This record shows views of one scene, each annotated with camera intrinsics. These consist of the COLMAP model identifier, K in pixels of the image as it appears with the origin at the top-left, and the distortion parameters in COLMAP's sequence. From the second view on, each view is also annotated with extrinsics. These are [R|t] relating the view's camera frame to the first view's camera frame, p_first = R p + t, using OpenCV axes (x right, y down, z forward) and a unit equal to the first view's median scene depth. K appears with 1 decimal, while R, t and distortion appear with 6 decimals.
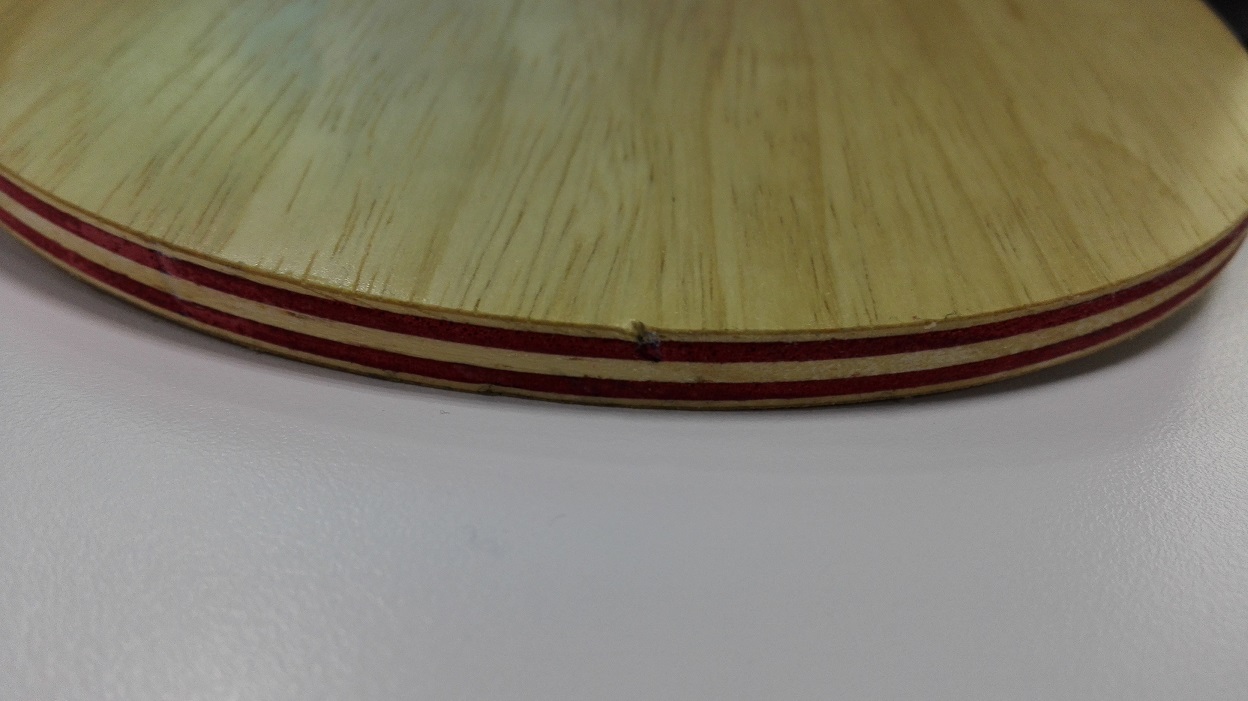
lens RADIAL K [[1203.6, 0, 624.0], [0, 1203.6, 350.5], [0, 0, 1]] dist [0.136180, -0.512737]
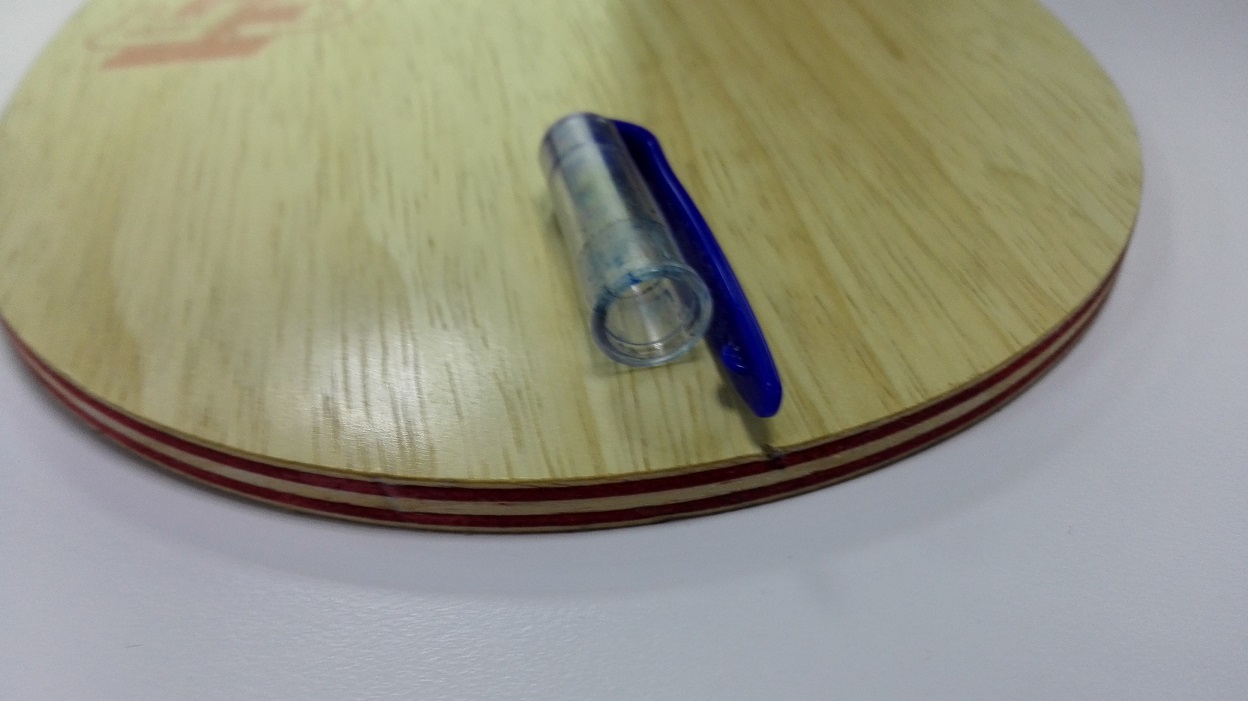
lens RADIAL K [[1203.6, 0, 624.0], [0, 1203.6, 350.5], [0, 0, 1]] dist [0.136180, -0.512737]
pose [[0.959069, -0.250374, 0.132285, -0.252920], [0.239573, 0.966478, 0.092329, -0.249778], [-0.150967, -0.056858, 0.986902, -0.252506]]
